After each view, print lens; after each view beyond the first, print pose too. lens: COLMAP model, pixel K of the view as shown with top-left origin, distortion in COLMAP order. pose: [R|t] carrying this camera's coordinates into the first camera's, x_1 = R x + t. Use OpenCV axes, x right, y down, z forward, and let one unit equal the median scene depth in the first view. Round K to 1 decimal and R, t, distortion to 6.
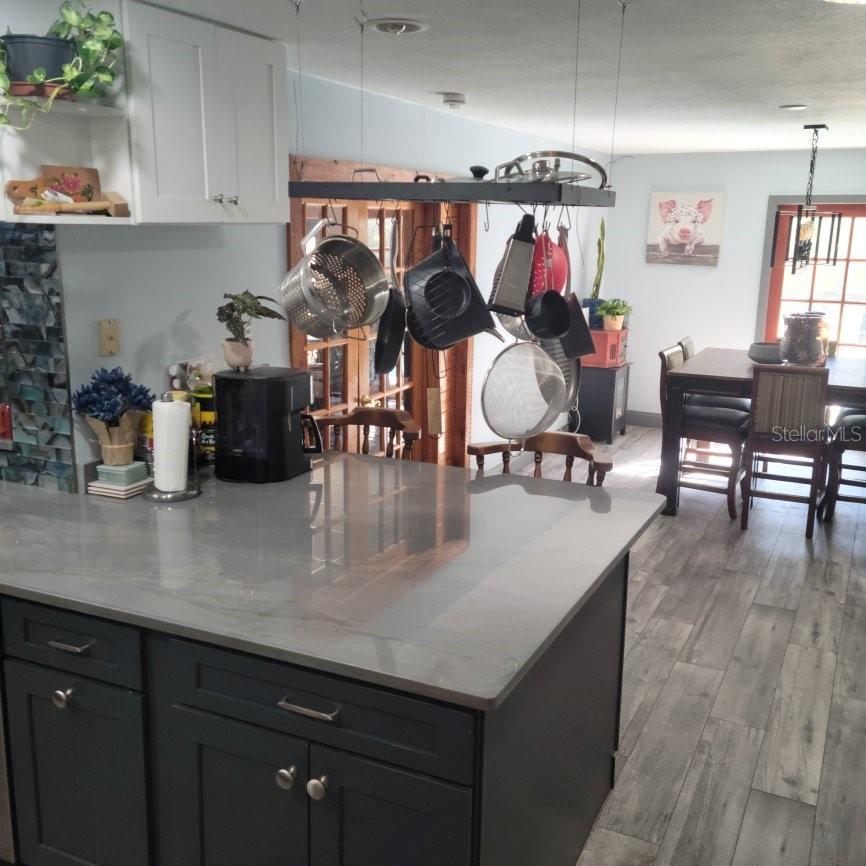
lens RADIAL K [[916.0, 0, 441.0], [0, 916.0, 434.1], [0, 0, 1]] dist [0.068792, 0.000000]
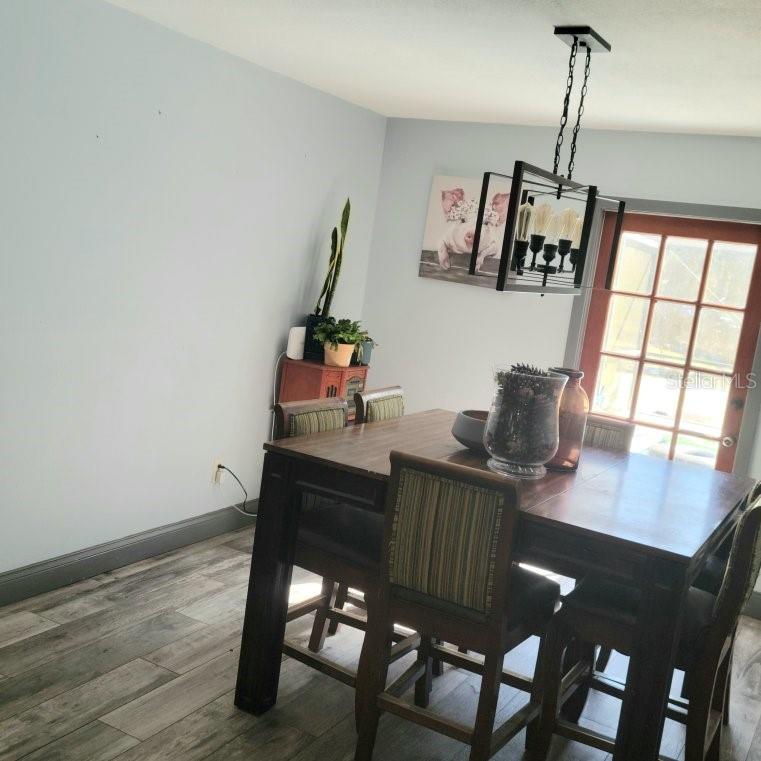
lens RADIAL K [[914.6, 0, 376.8], [0, 914.6, 380.5], [0, 0, 1]] dist [0.062801, 0.000000]
pose [[0.991189, 0.123492, -0.047899, 0.326081], [-0.127322, 0.987995, -0.087488, -0.064142], [0.036519, 0.092815, 0.995013, 0.461298]]
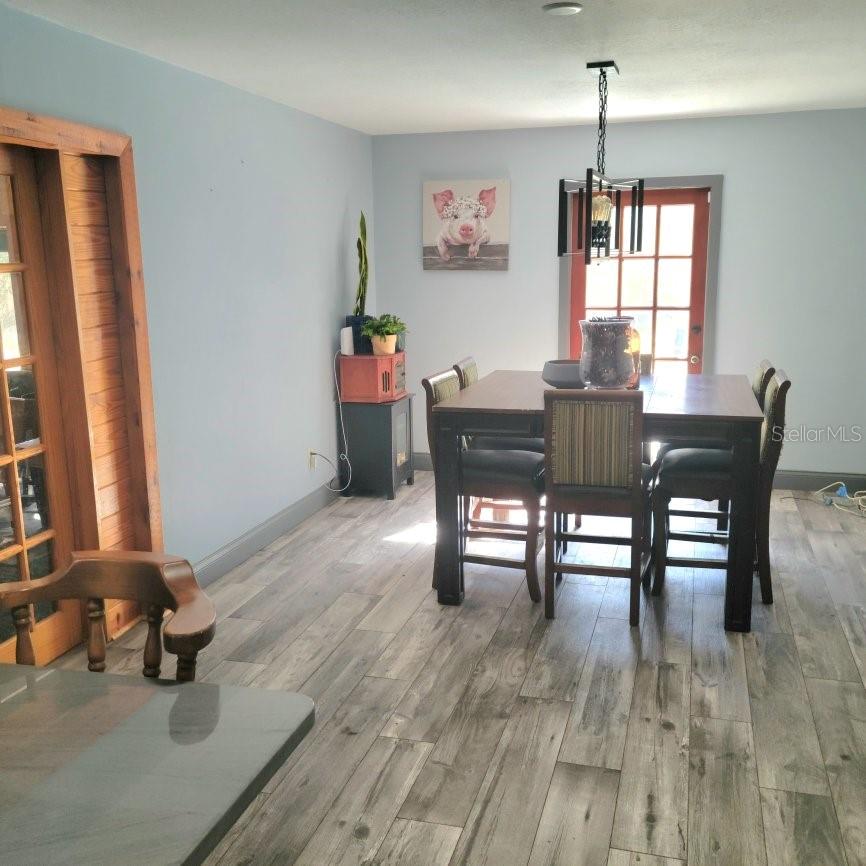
lens RADIAL K [[916.0, 0, 435.2], [0, 916.0, 447.3], [0, 0, 1]] dist [0.068792, 0.000000]
pose [[0.984647, -0.064626, 0.162154, 0.128465], [0.068039, 0.997561, -0.015578, -0.024642], [-0.160752, 0.026372, 0.986643, 0.293794]]
